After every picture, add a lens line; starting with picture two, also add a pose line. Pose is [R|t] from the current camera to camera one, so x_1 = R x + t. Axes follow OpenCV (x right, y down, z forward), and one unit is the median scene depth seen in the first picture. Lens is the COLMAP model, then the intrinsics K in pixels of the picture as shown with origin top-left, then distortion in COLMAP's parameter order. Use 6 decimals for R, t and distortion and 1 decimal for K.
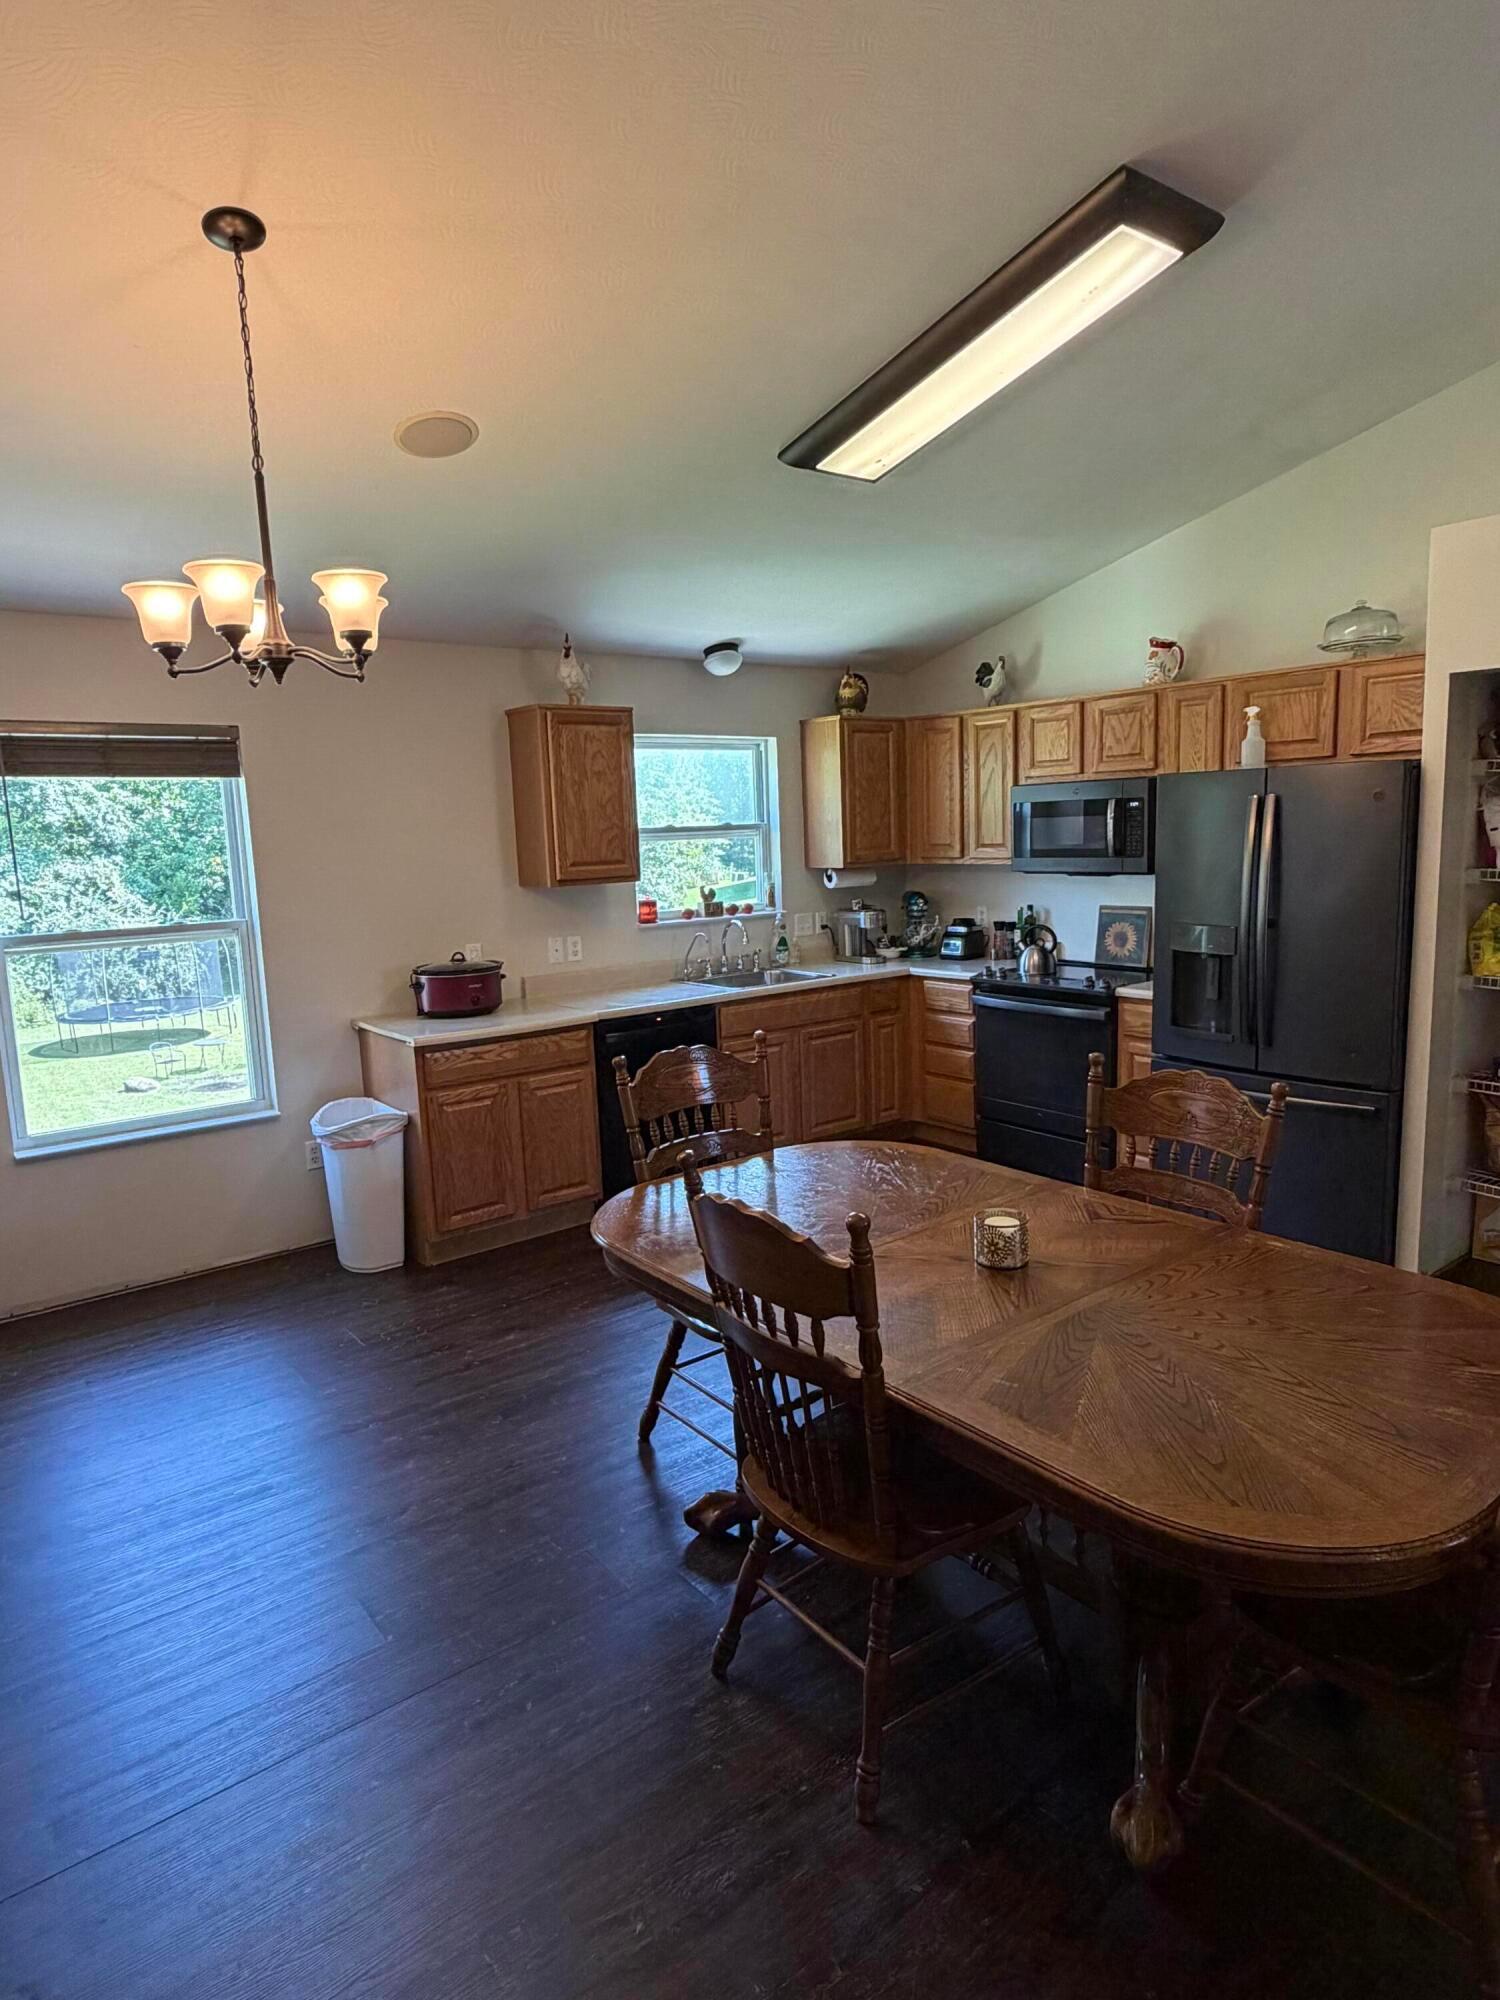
lens RADIAL K [[1165.7, 0, 750.0], [0, 1165.7, 1000.0], [0, 0, 1]] dist [0.005232, 0.001237]
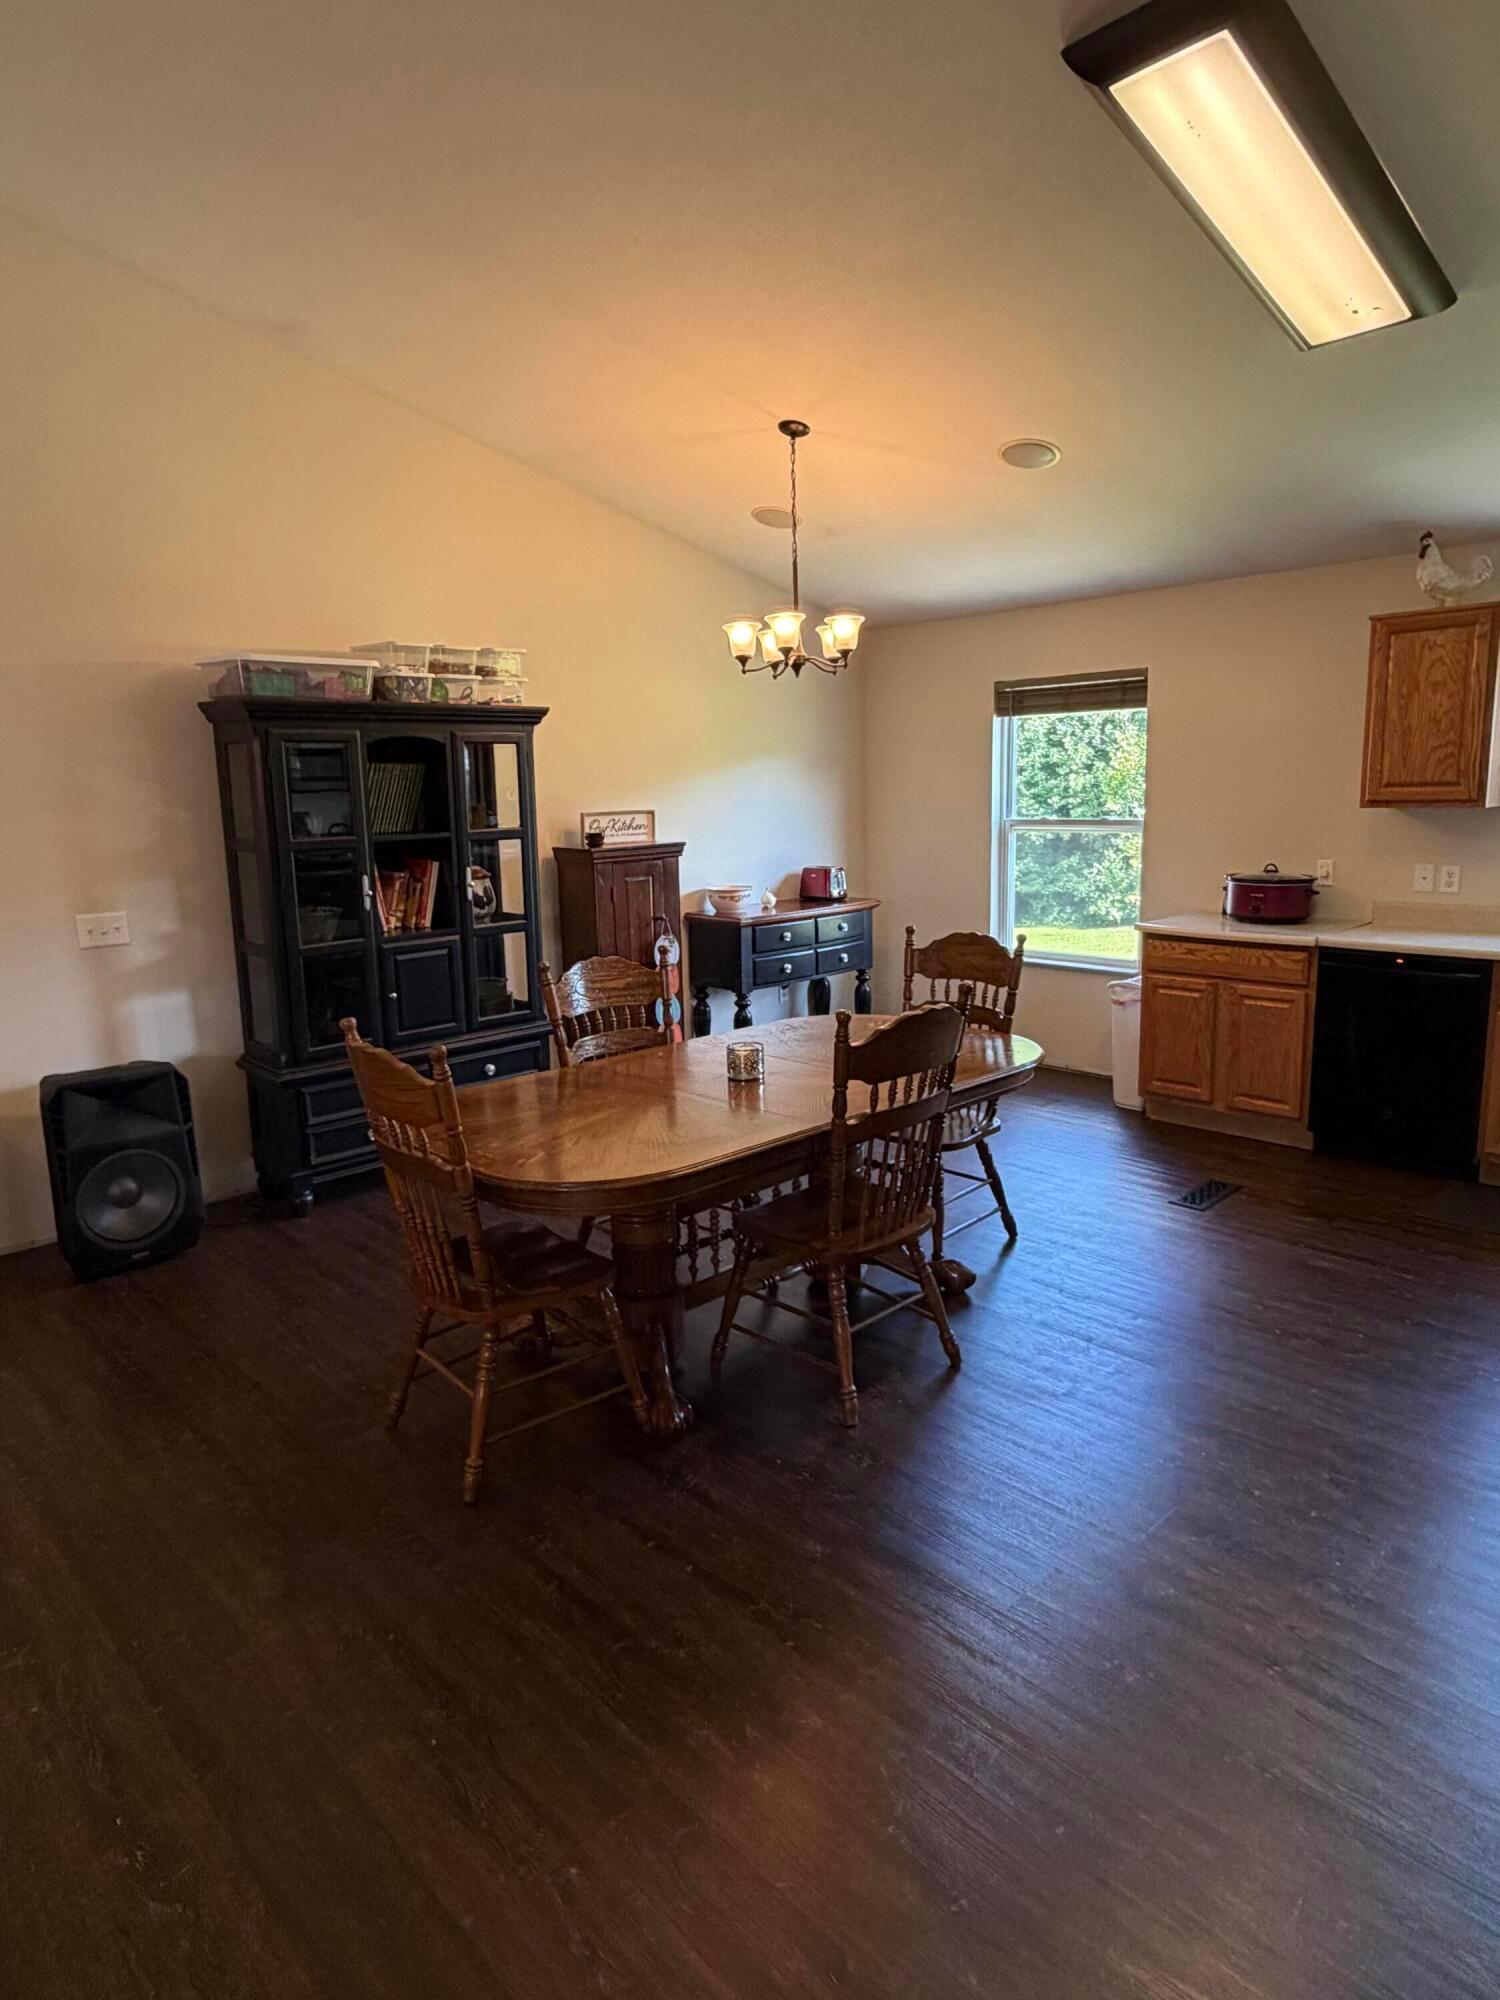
lens RADIAL K [[1172.2, 0, 750.0], [0, 1172.2, 1000.0], [0, 0, 1]] dist [0.000959, 0.000129]
pose [[0.095204, 0.212735, -0.972461, 0.699100], [-0.123852, 0.971839, 0.200474, -0.068036], [0.987723, 0.101356, 0.118870, 0.366494]]
